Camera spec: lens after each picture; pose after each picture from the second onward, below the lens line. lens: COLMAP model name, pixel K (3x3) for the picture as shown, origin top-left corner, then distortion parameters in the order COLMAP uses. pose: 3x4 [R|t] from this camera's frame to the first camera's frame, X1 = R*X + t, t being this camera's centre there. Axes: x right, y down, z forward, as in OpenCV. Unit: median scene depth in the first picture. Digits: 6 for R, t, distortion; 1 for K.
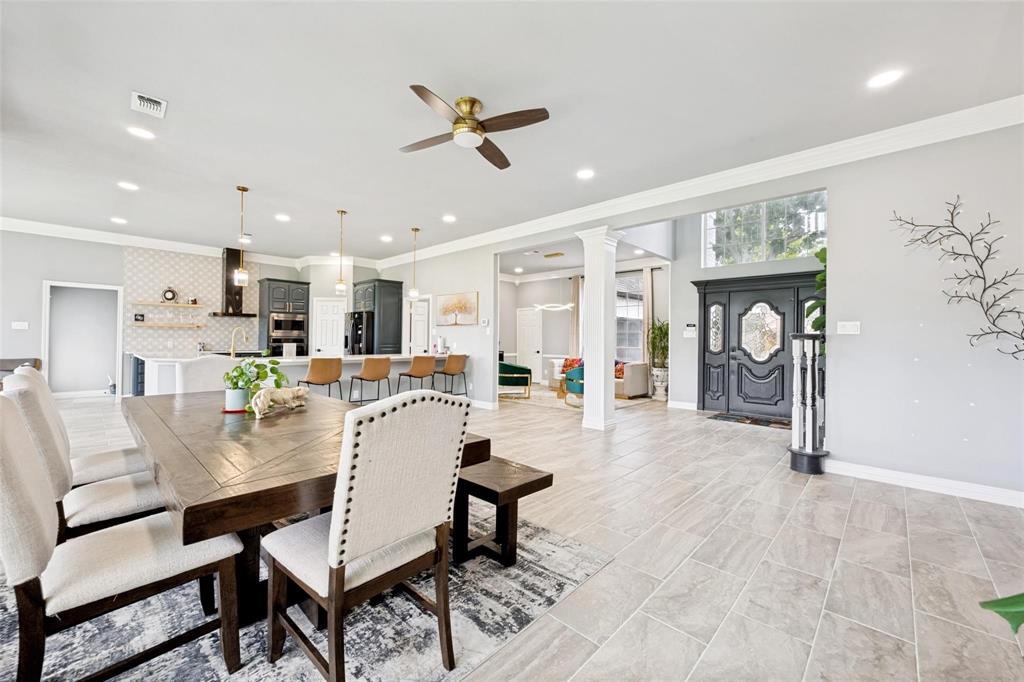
lens RADIAL K [[411.8, 0, 519.1], [0, 411.8, 337.9], [0, 0, 1]] dist [0.000443, 0.000007]
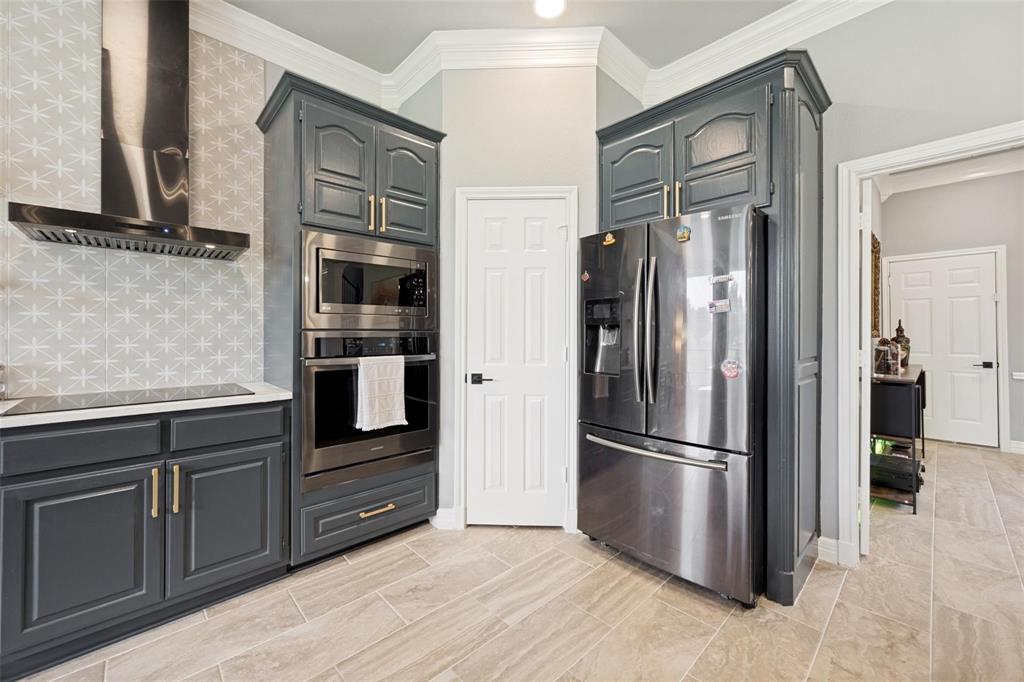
lens RADIAL K [[407.9, 0, 510.1], [0, 407.9, 332.4], [0, 0, 1]] dist [0.000283, -0.000090]
pose [[0.997613, -0.010669, -0.068222, -0.537477], [0.010862, 0.999938, 0.002466, -0.001645], [0.068191, -0.003202, 0.997667, 0.882757]]
